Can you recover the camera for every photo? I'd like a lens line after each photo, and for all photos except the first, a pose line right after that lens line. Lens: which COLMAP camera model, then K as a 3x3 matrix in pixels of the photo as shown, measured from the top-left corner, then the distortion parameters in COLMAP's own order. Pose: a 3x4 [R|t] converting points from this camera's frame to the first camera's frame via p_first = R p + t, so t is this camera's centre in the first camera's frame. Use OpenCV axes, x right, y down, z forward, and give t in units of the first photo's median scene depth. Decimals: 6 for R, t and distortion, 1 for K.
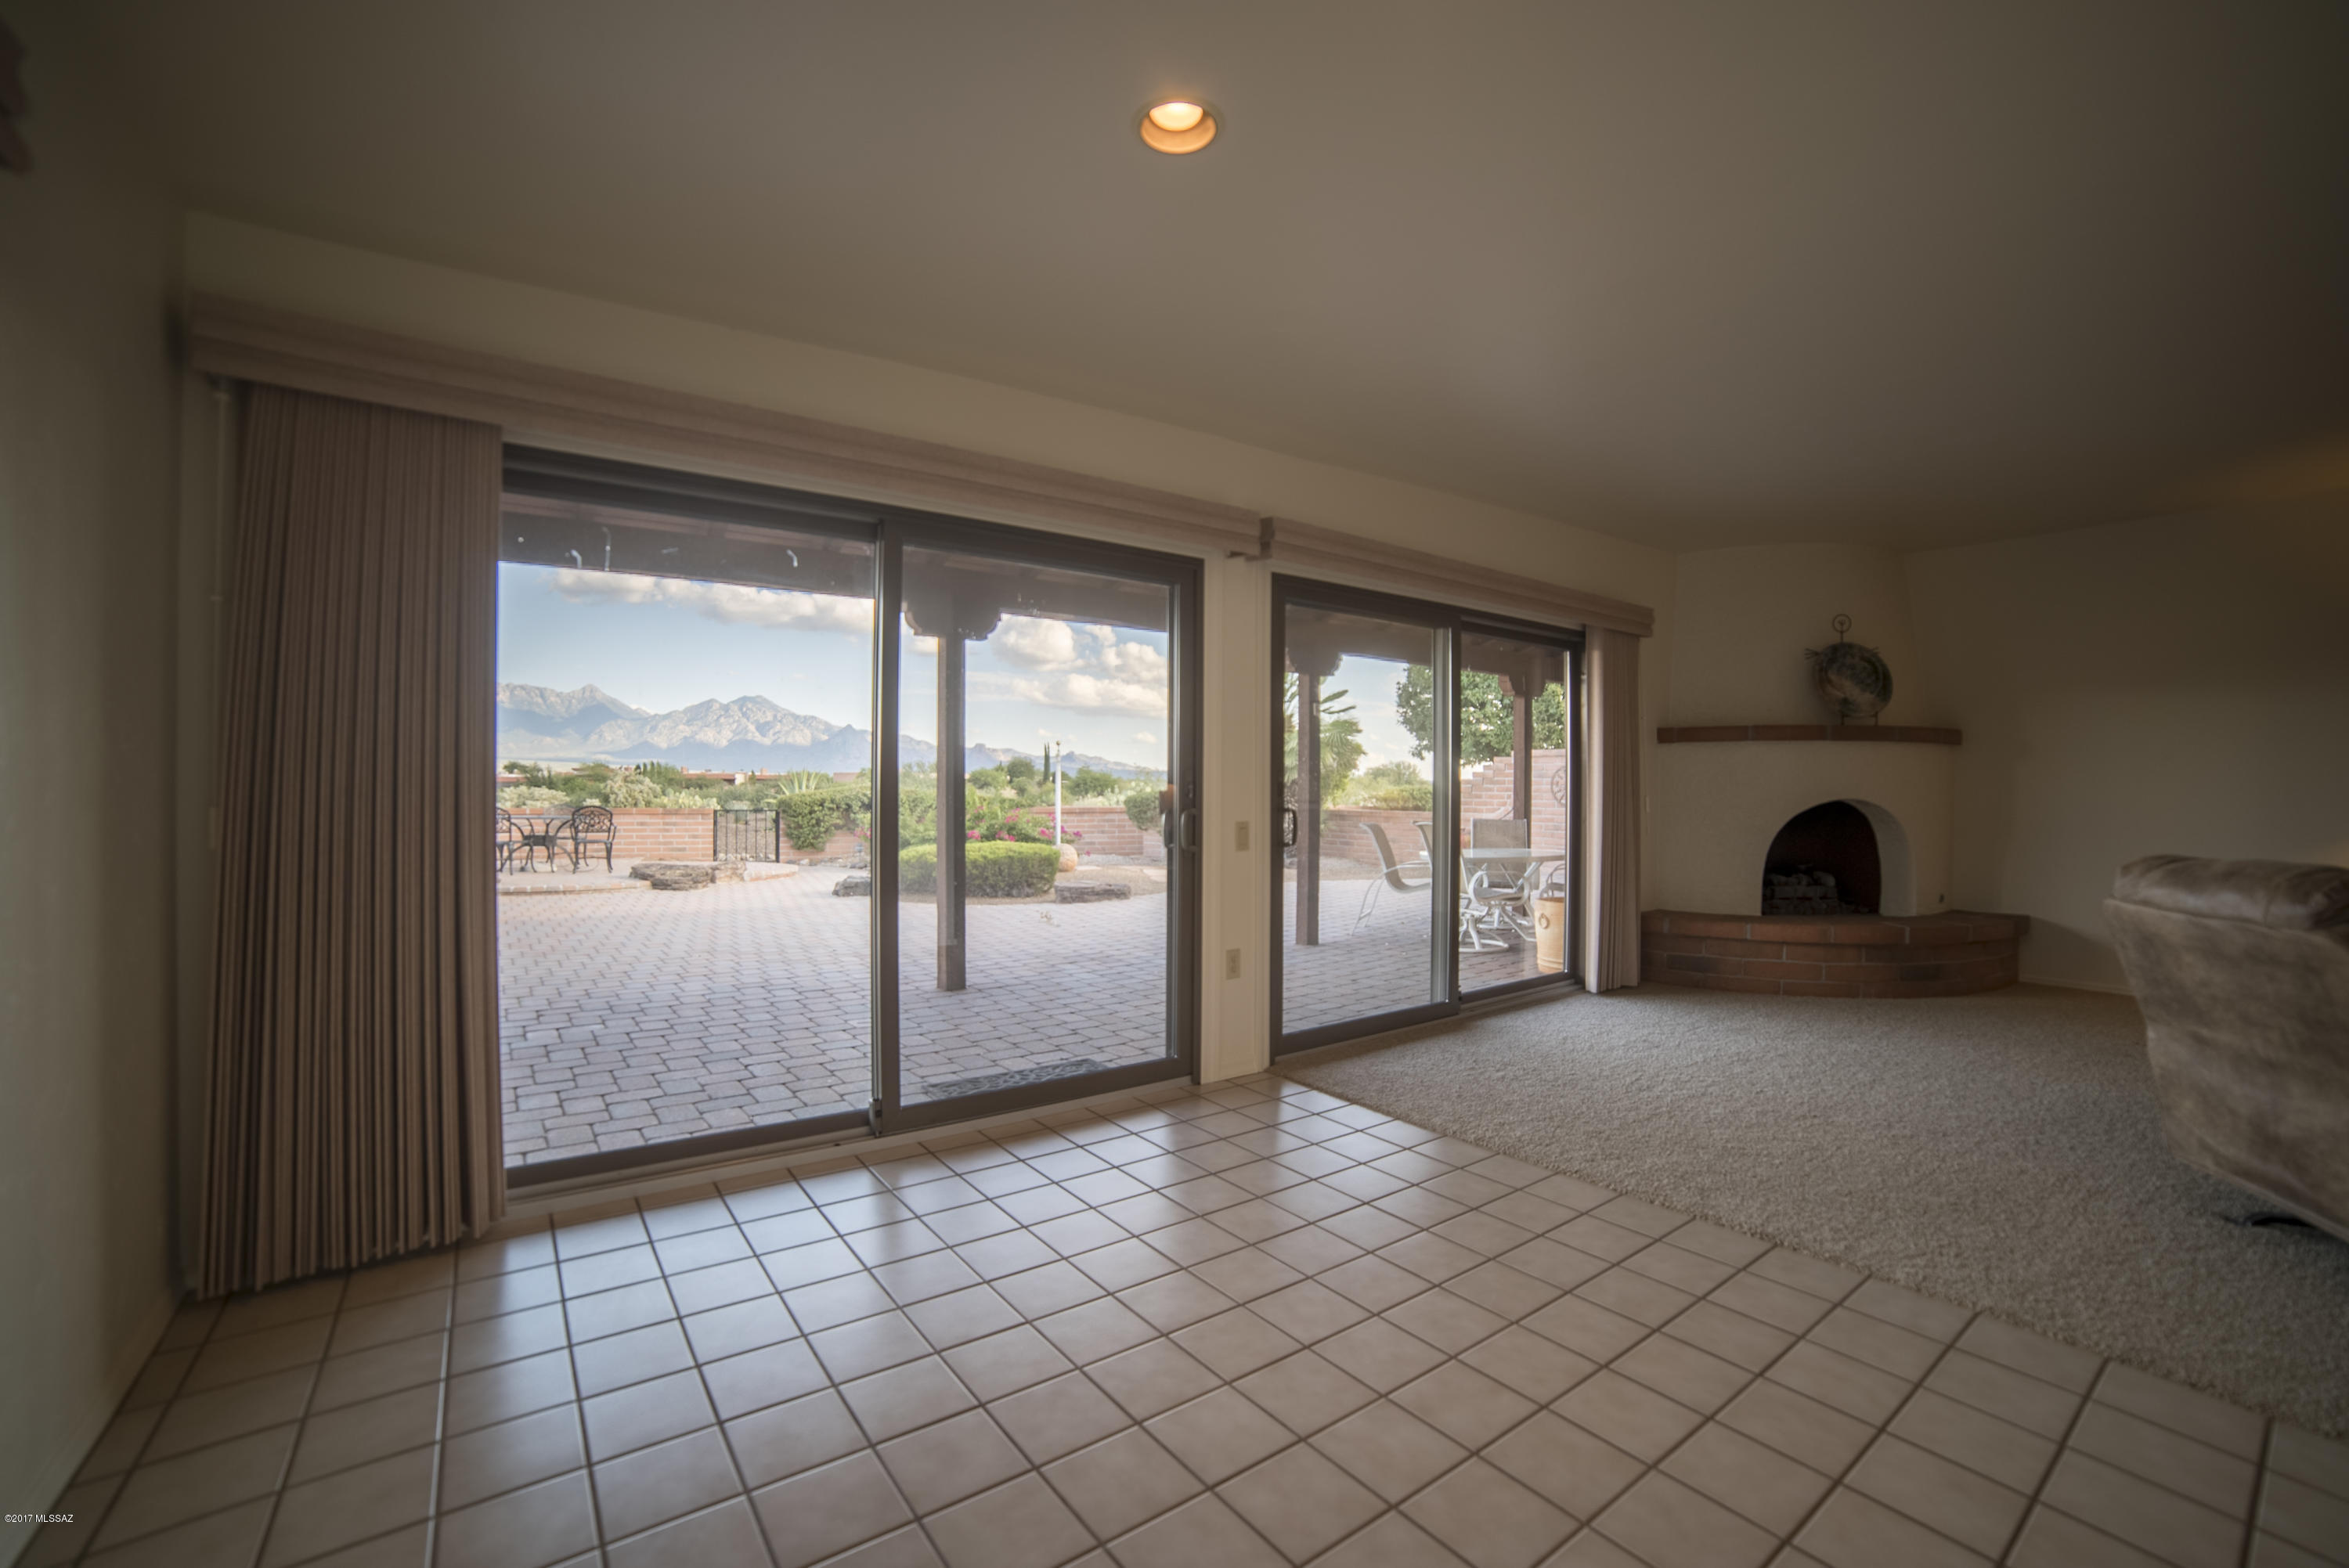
lens RADIAL K [[980.2, 0, 1174.6], [0, 980.2, 791.9], [0, 0, 1]] dist [-0.104983, 0.033422]
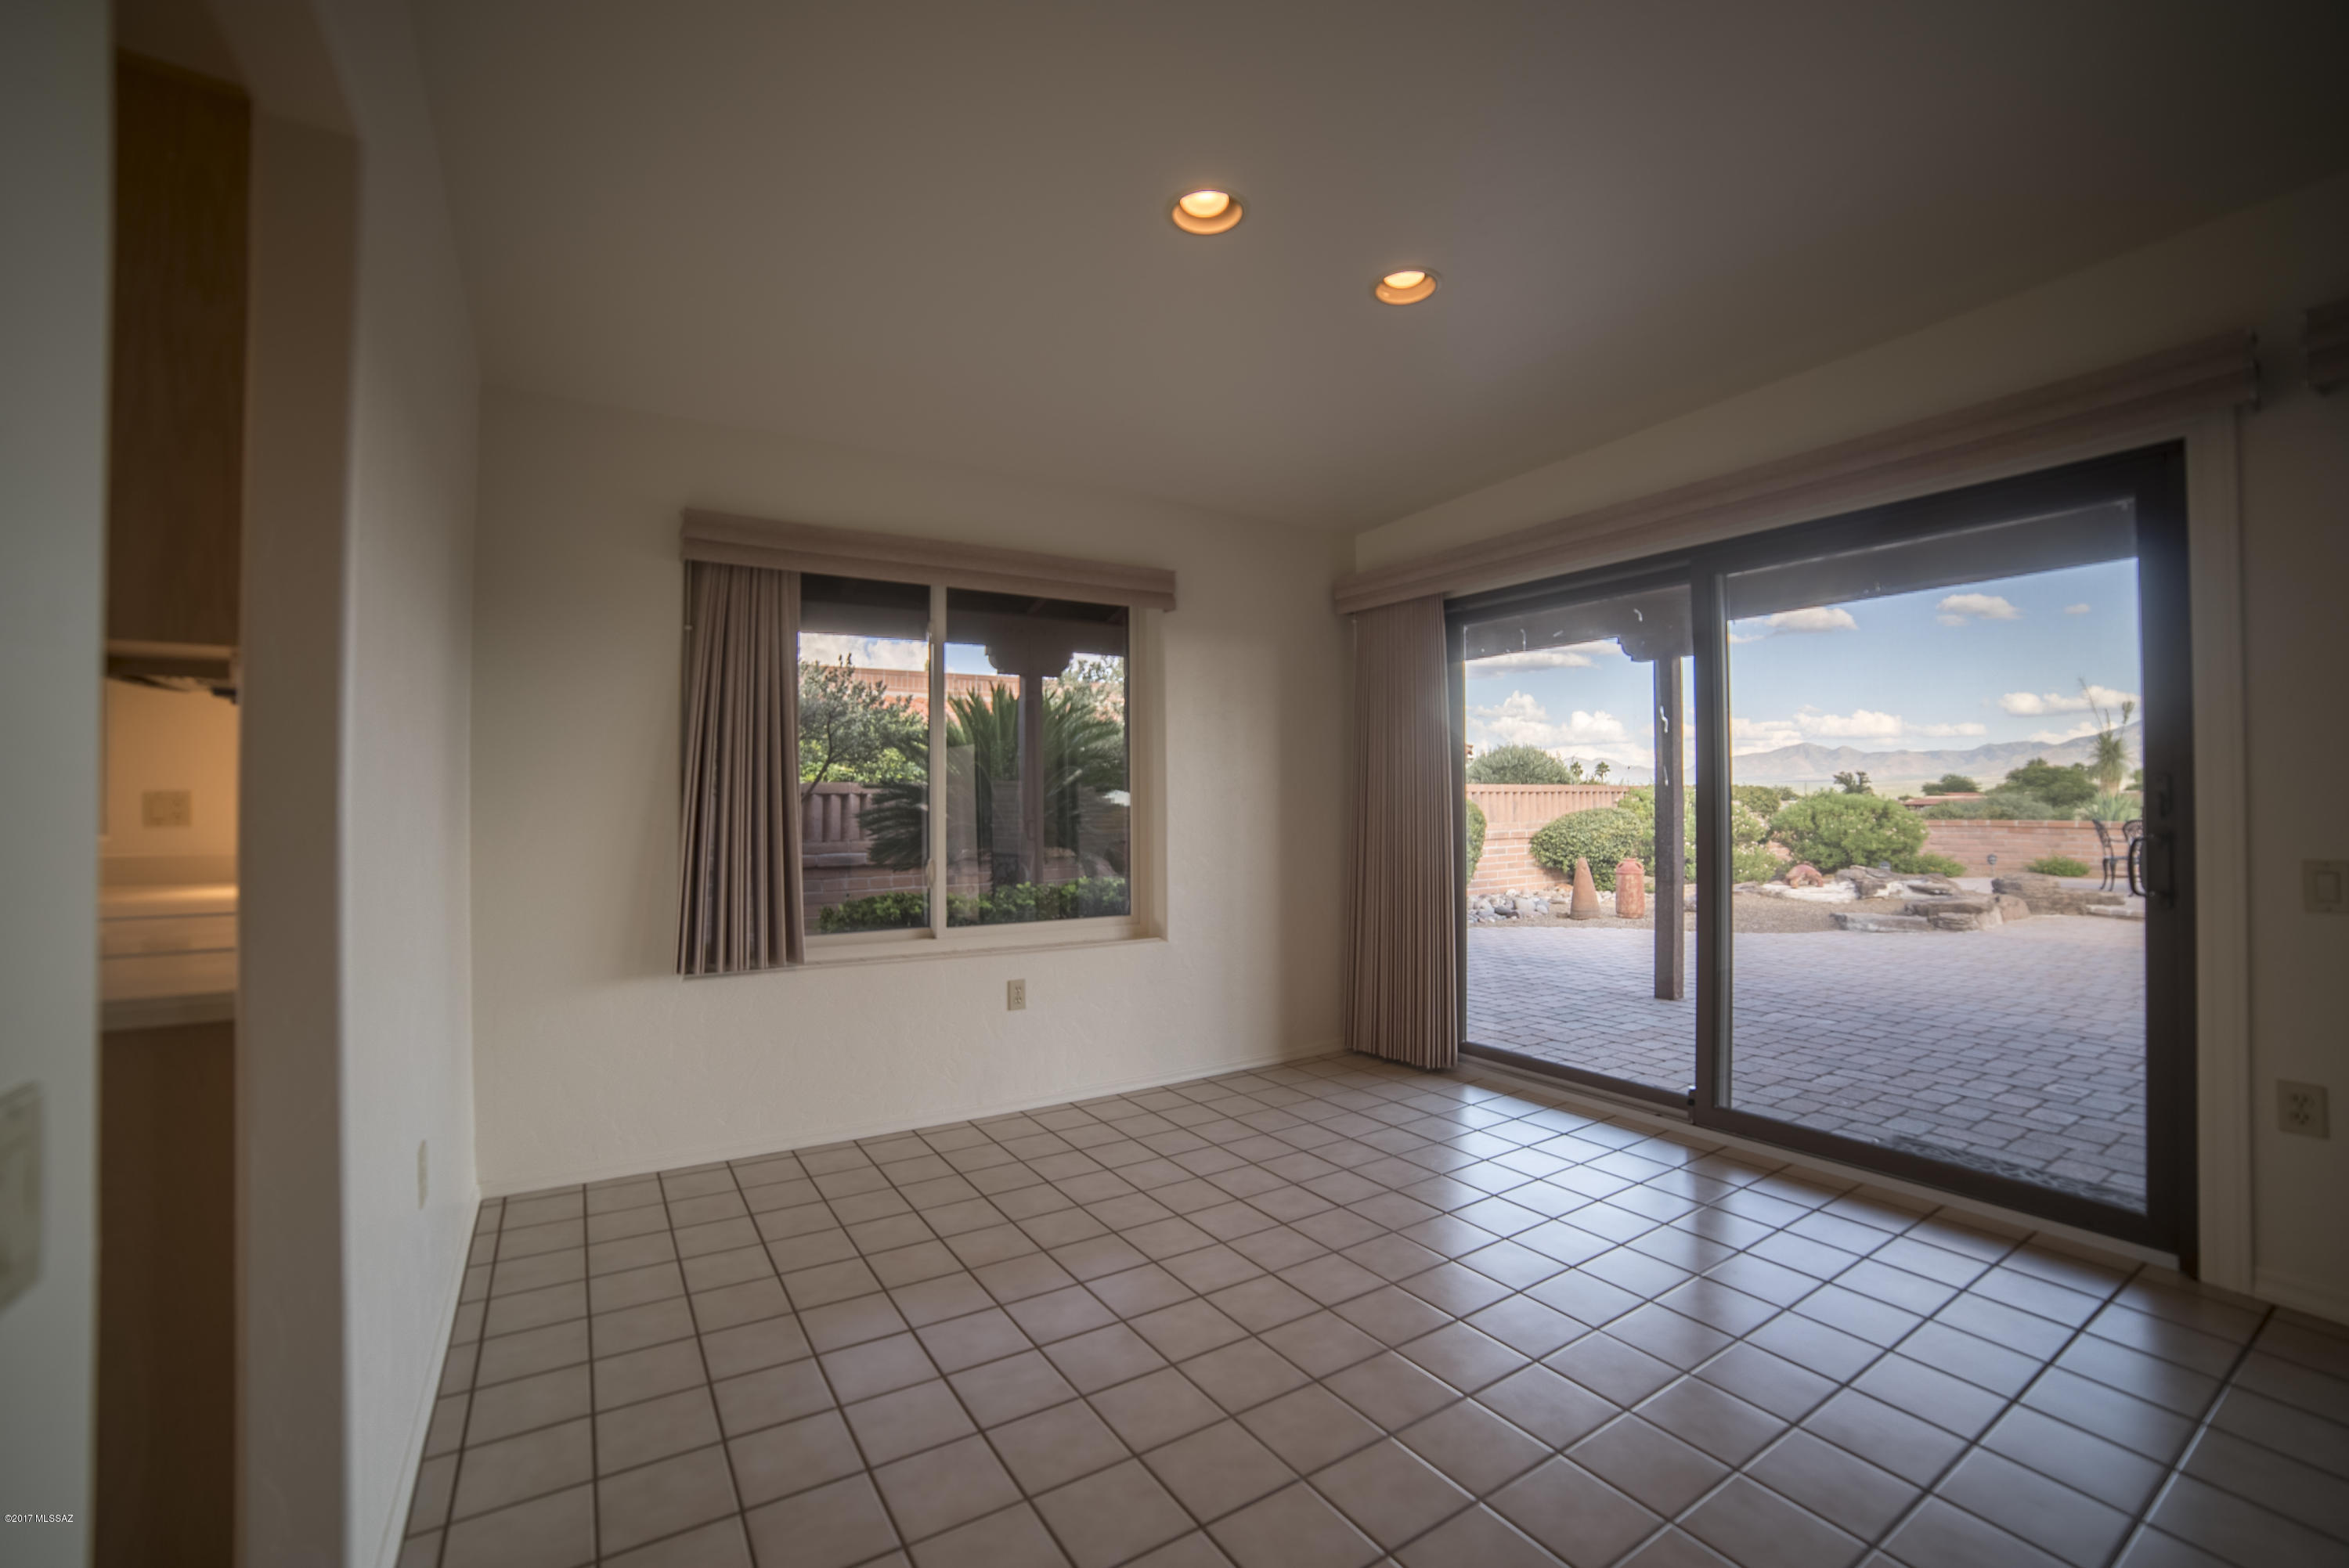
lens RADIAL K [[980.2, 0, 1174.6], [0, 980.2, 791.9], [0, 0, 1]] dist [-0.104983, 0.033422]
pose [[-0.066447, -0.015173, -0.997675, 0.445344], [0.002101, 0.999880, -0.015347, -0.001800], [0.997788, -0.003116, -0.066408, 0.266611]]
